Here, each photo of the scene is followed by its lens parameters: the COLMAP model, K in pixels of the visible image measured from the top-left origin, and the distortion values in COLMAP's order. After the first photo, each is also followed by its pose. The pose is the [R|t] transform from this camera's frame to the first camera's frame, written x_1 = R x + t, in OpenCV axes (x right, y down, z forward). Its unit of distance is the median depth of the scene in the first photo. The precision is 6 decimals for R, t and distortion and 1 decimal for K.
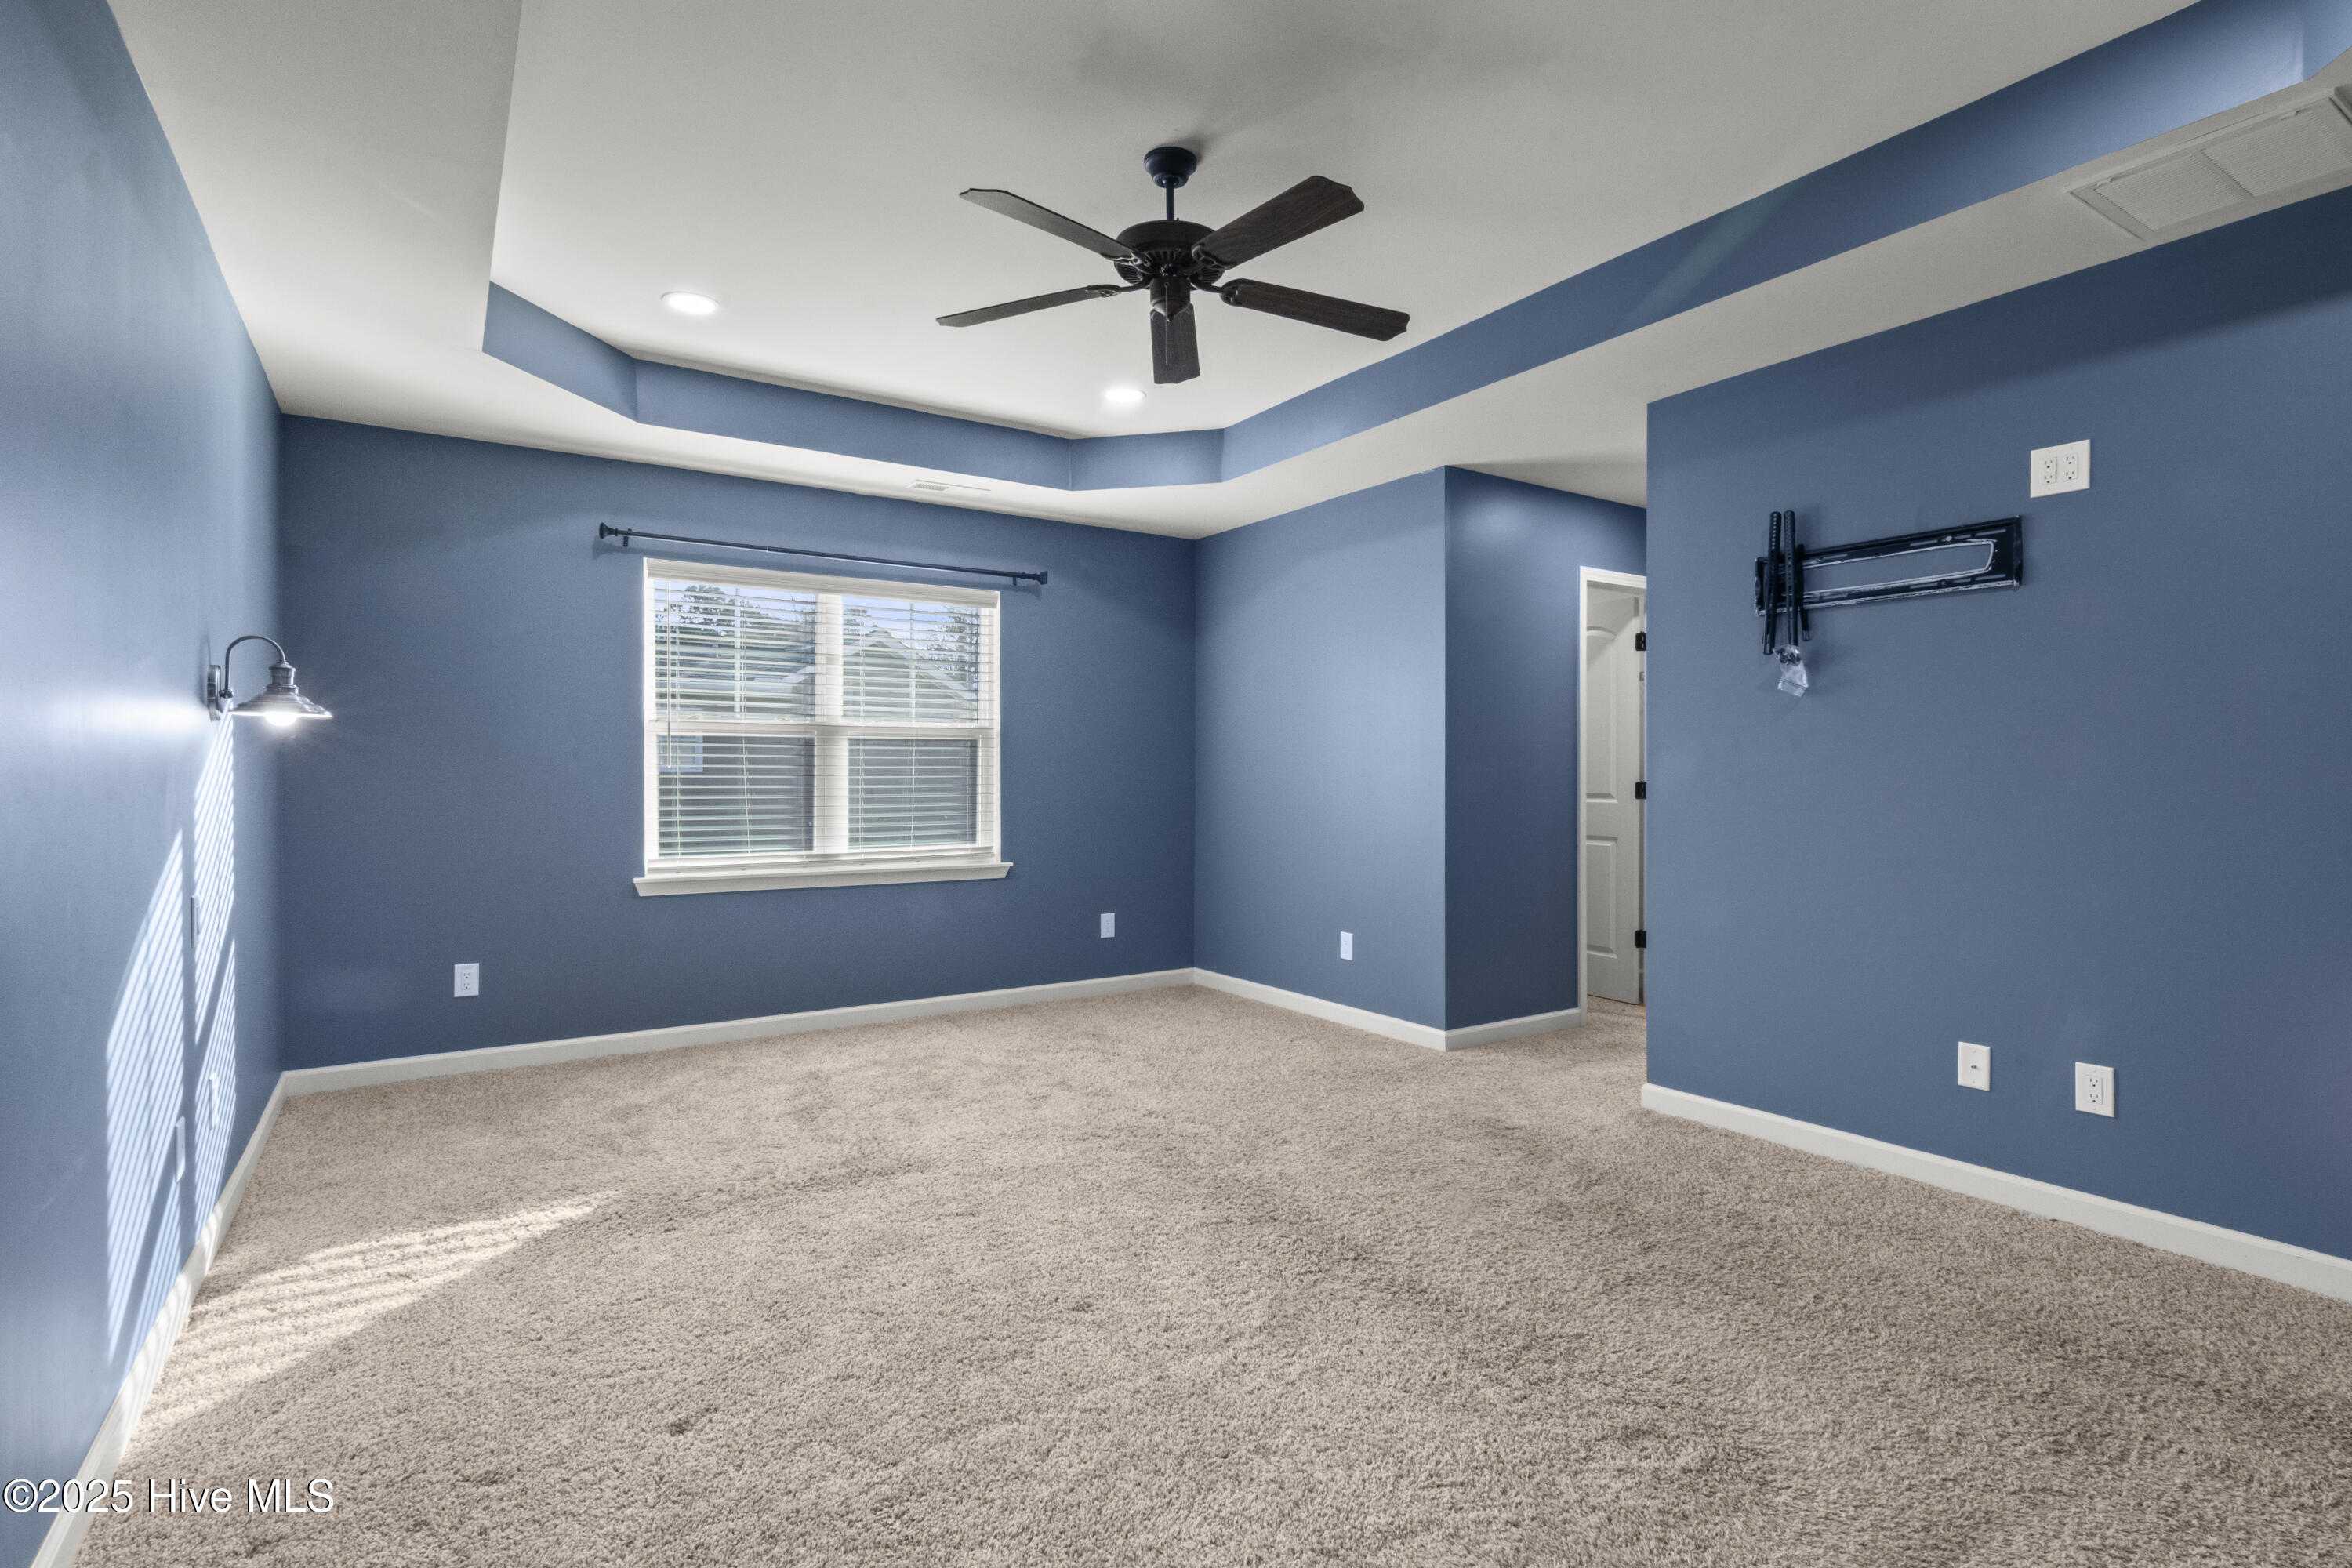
lens RADIAL K [[1140.2, 0, 1181.8], [0, 1140.2, 813.3], [0, 0, 1]] dist [-0.000594, 0.002529]
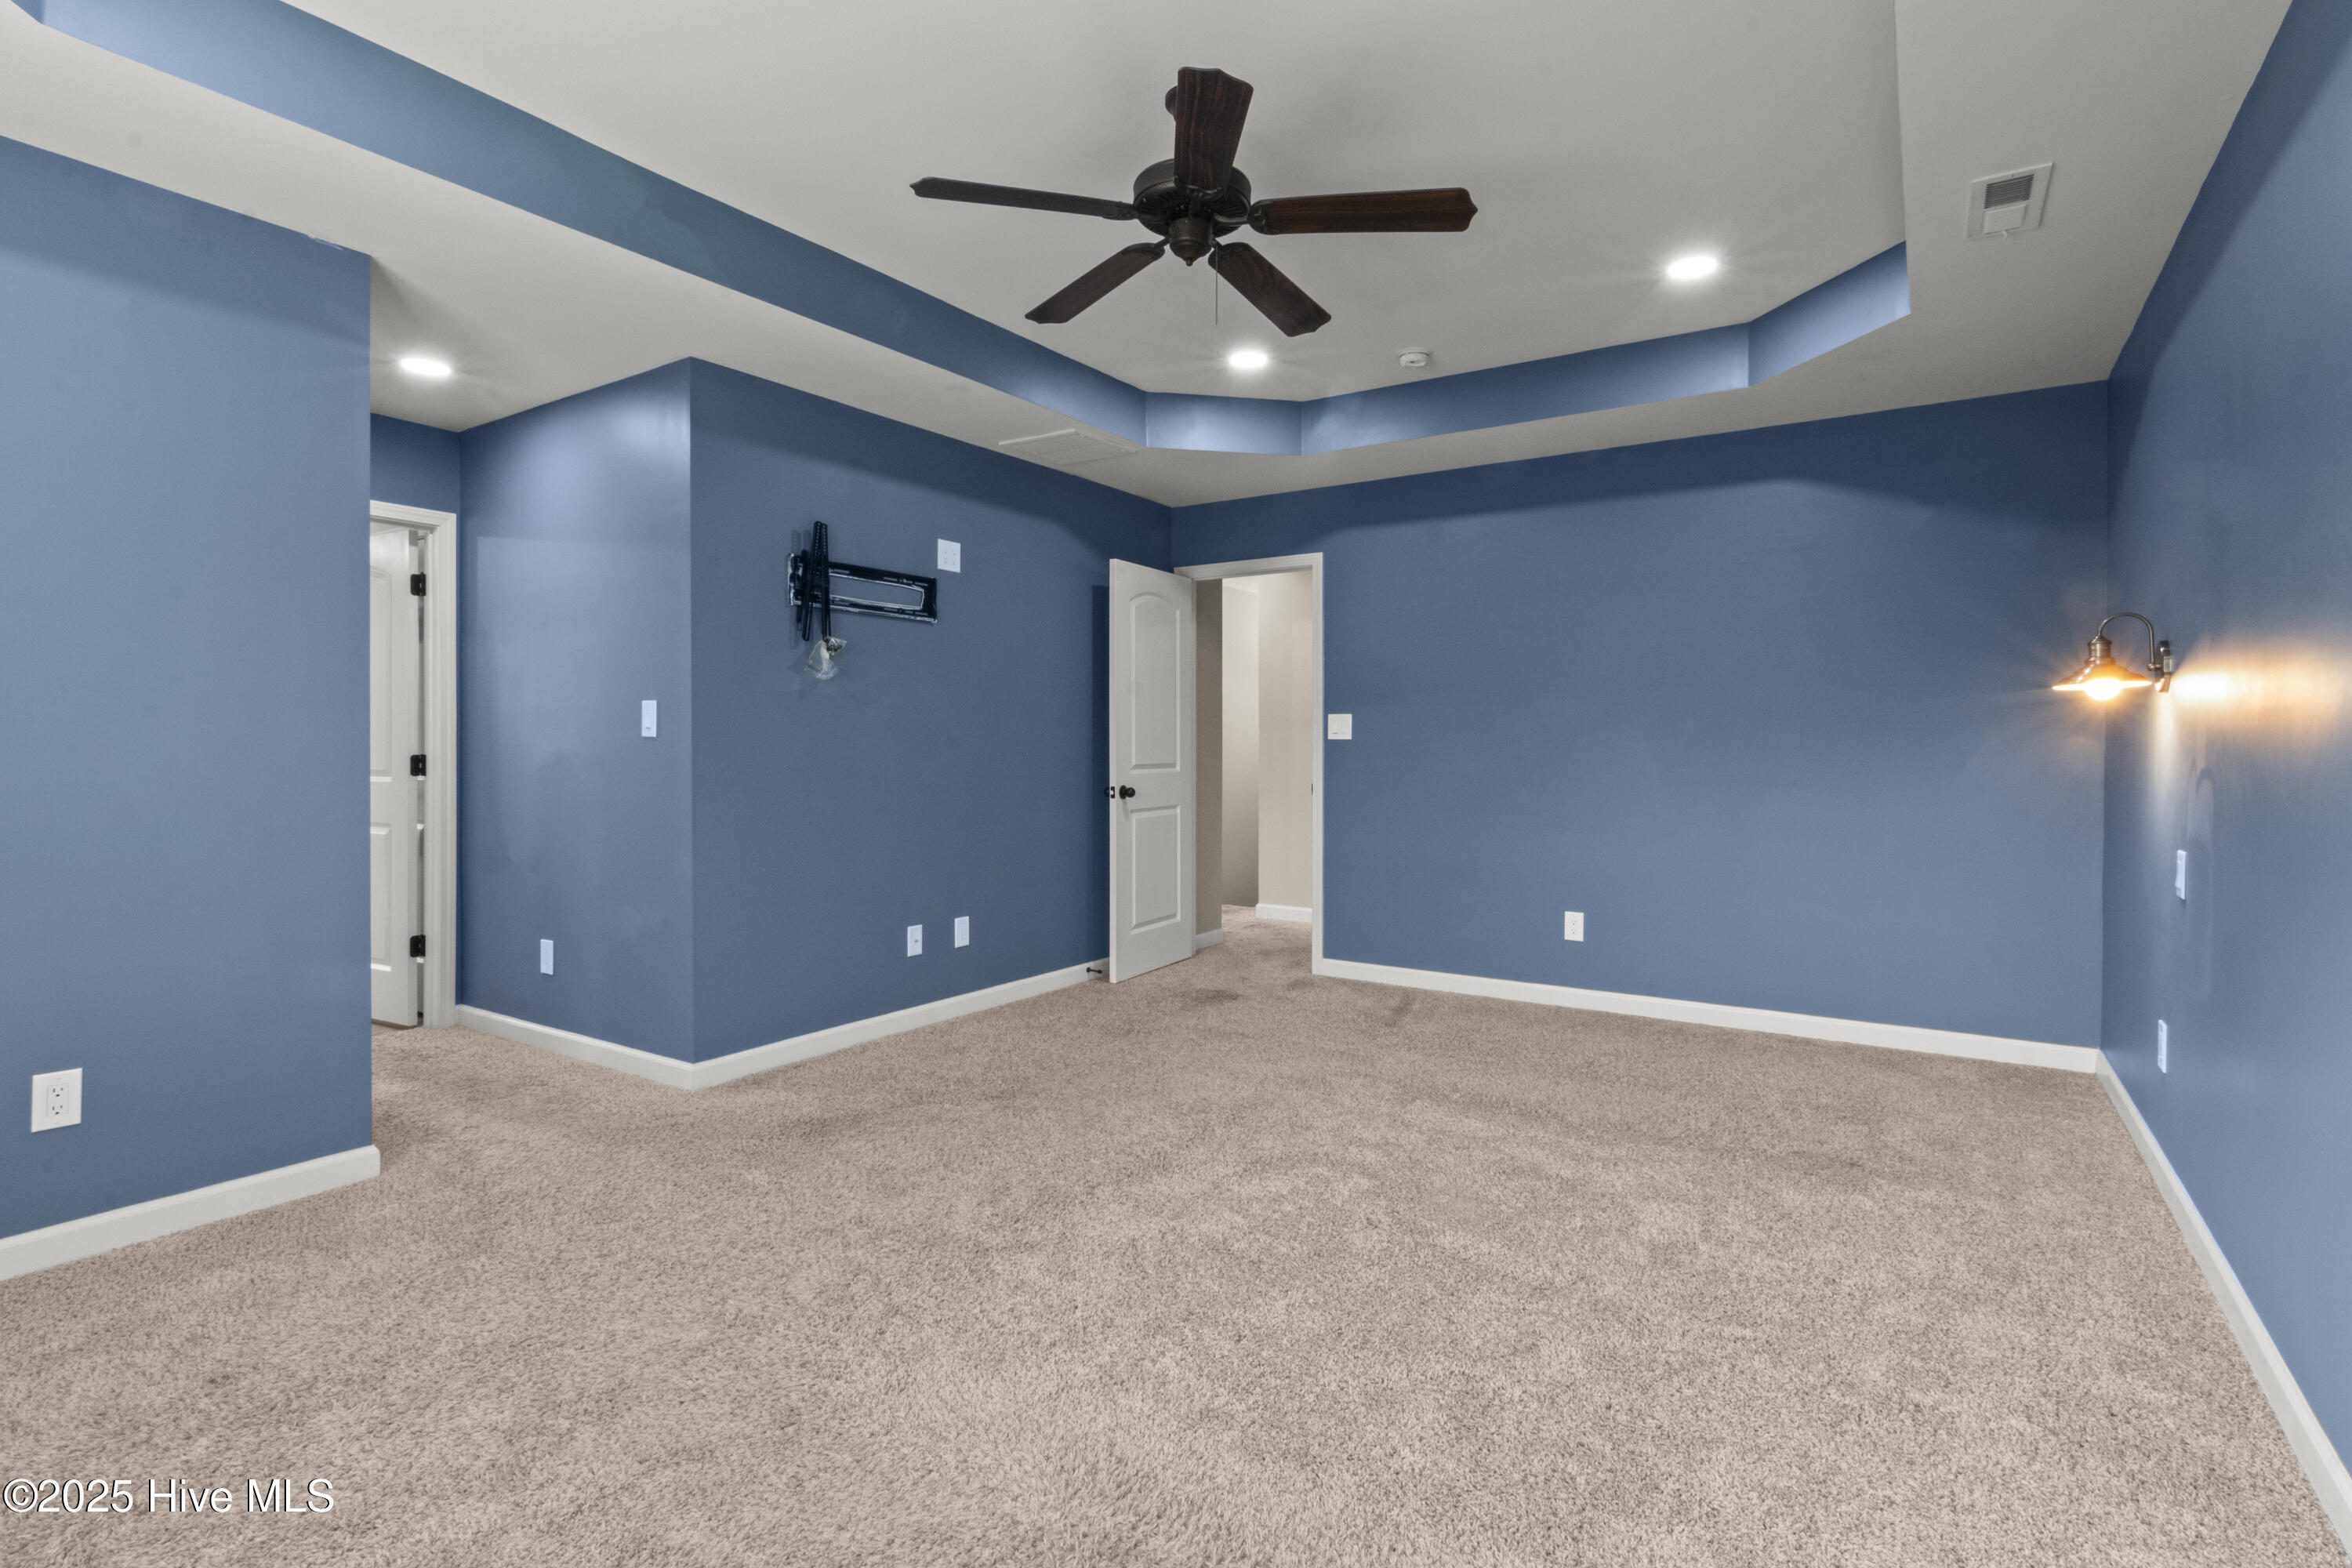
lens RADIAL K [[1140.2, 0, 1183.1], [0, 1140.2, 790.3], [0, 0, 1]] dist [-0.000594, 0.002529]
pose [[-0.390583, -0.032518, 0.919993, -0.796248], [0.033955, 0.998187, 0.049697, -0.035260], [-0.919941, 0.050649, -0.388771, 1.239195]]
